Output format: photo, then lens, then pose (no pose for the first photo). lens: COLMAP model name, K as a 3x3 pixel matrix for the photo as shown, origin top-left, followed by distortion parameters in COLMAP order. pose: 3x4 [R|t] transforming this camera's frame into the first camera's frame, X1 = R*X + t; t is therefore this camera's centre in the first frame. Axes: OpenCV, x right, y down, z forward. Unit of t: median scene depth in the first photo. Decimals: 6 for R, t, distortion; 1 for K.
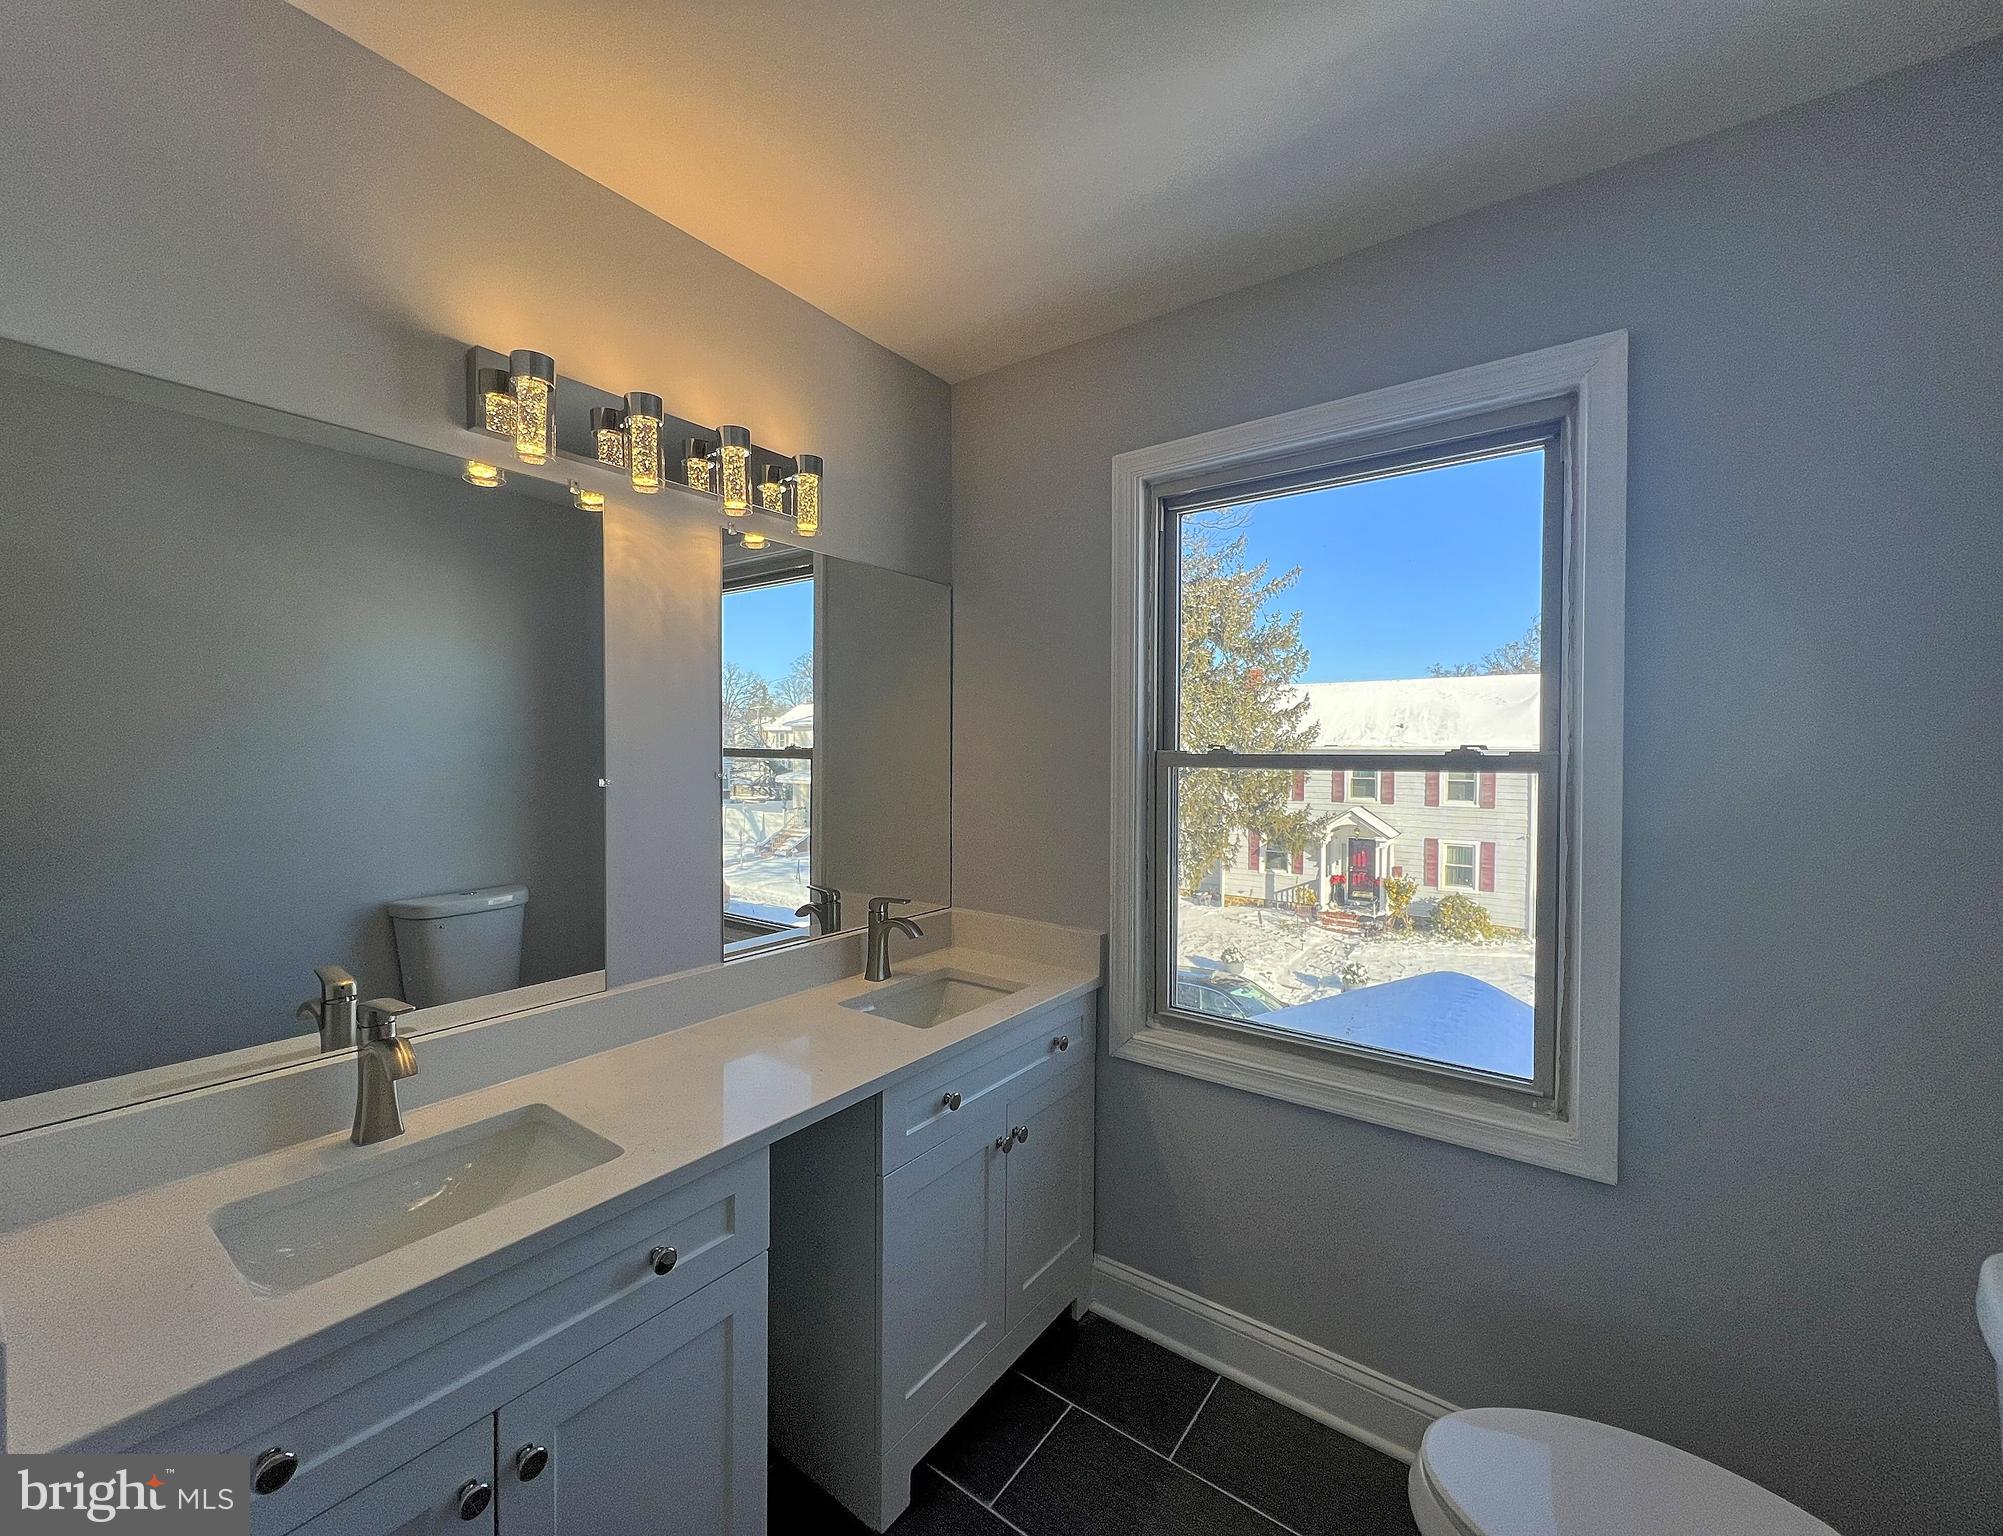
lens RADIAL K [[801.3, 0, 984.7], [0, 801.3, 774.1], [0, 0, 1]] dist [0.000807, -0.000131]
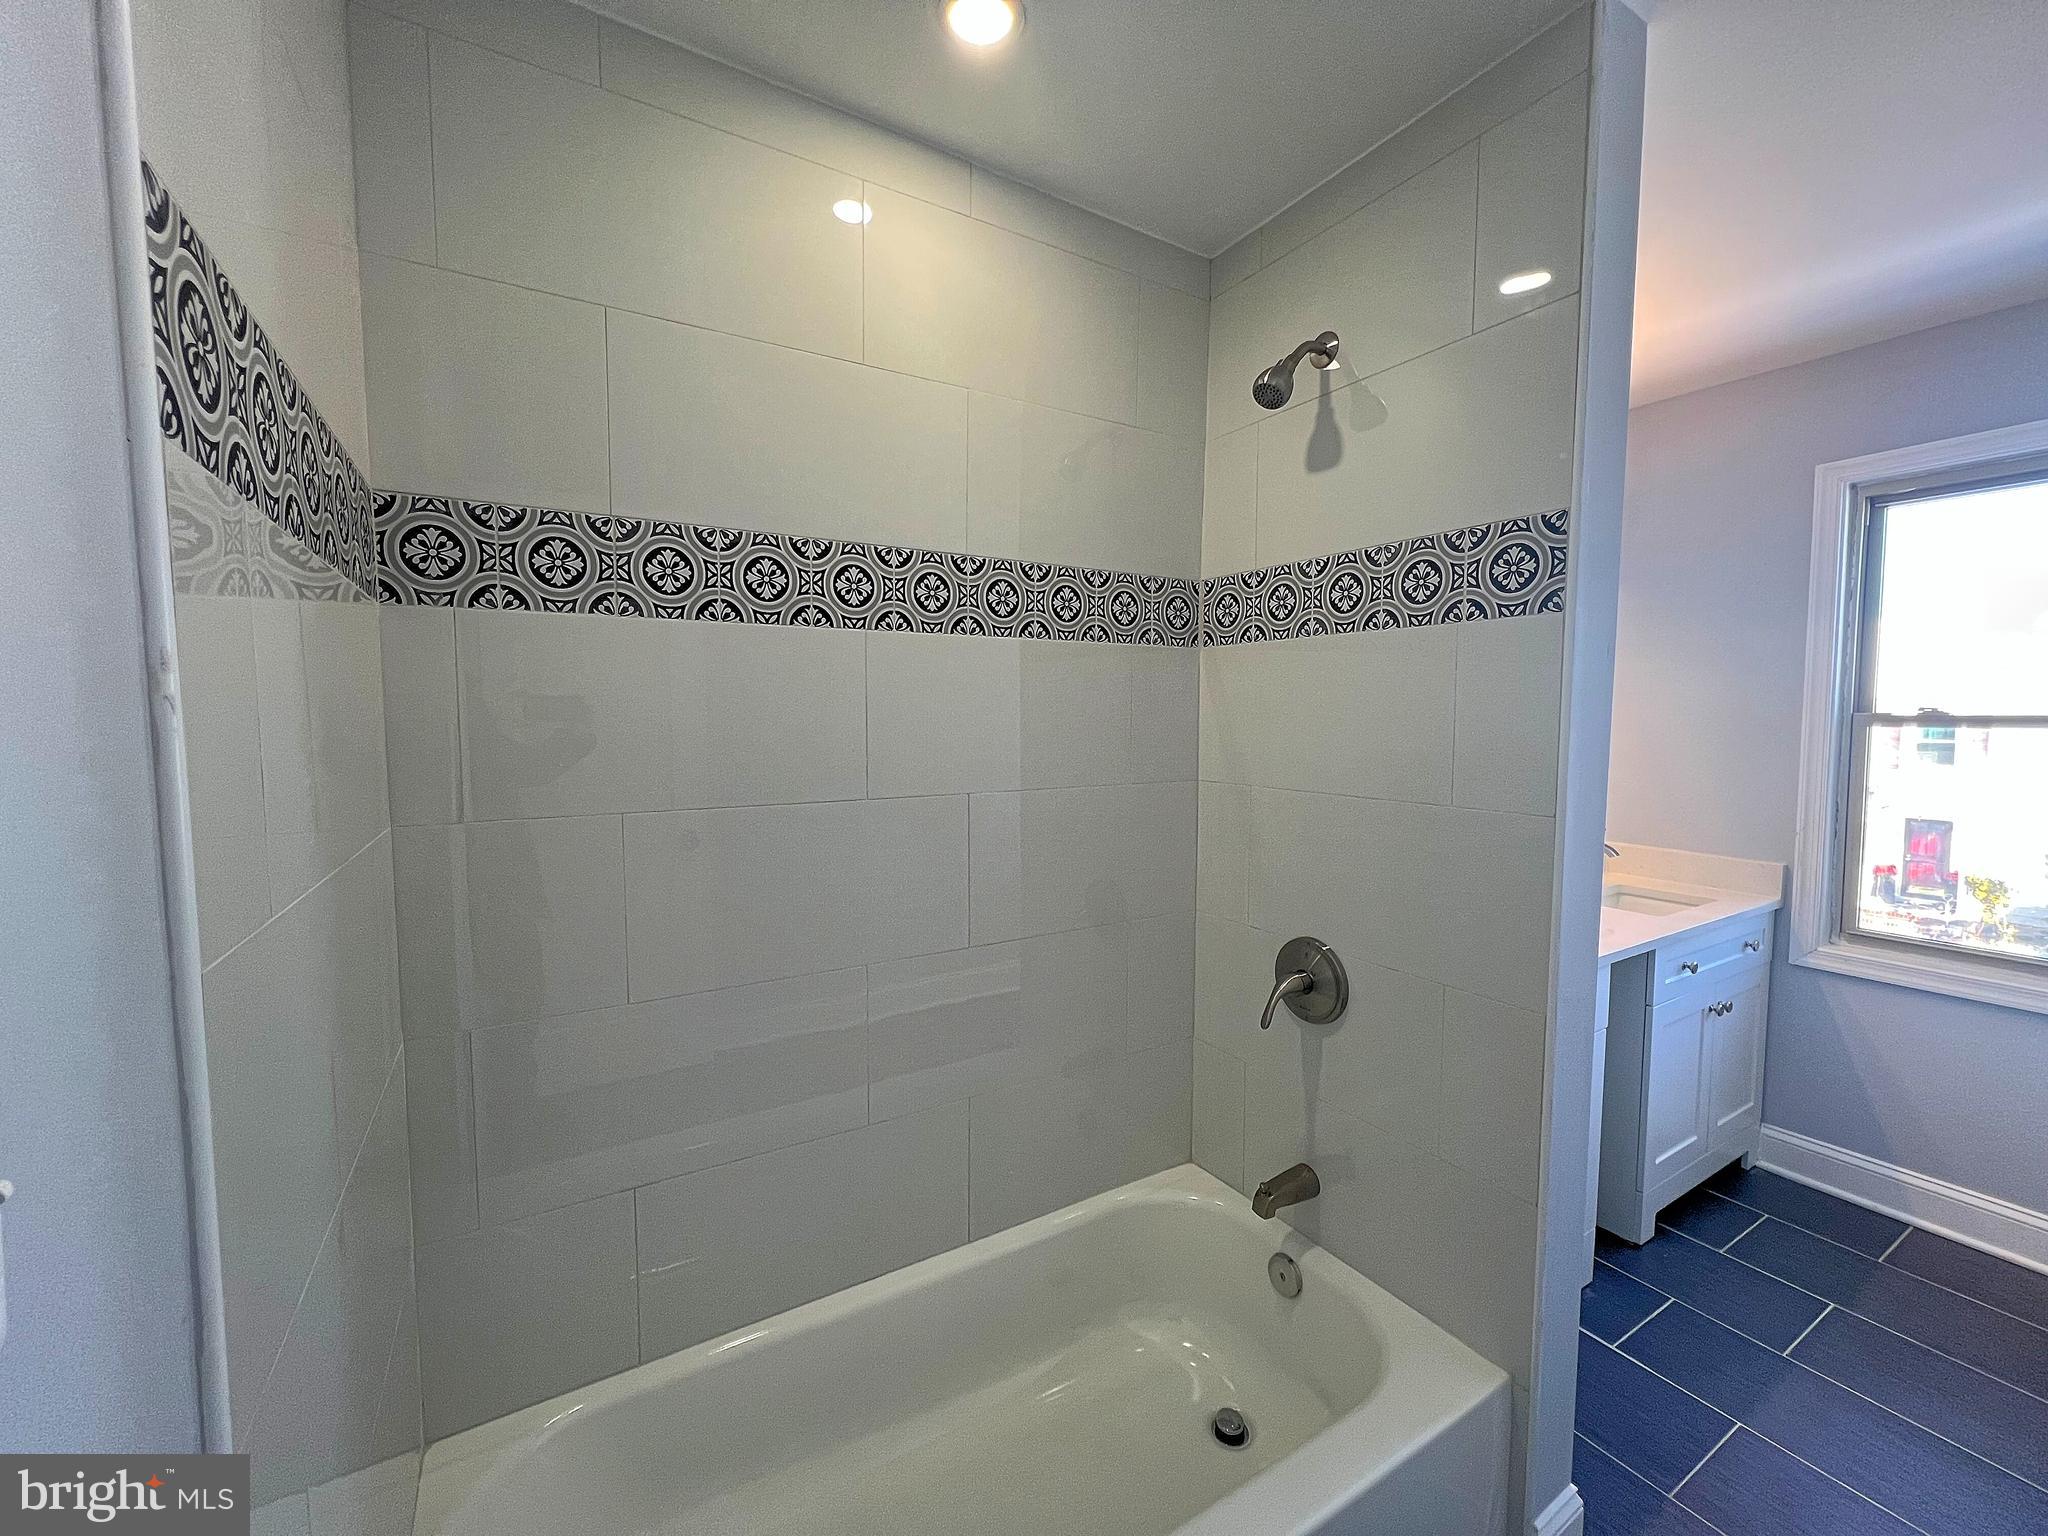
lens RADIAL K [[814.4, 0, 1043.4], [0, 814.4, 774.8], [0, 0, 1]] dist [0.001827, -0.000661]
pose [[0.928330, 0.013535, -0.371512, -0.449792], [0.004097, 0.998904, 0.046630, 0.001677], [0.371736, -0.044810, 0.927256, -0.572818]]
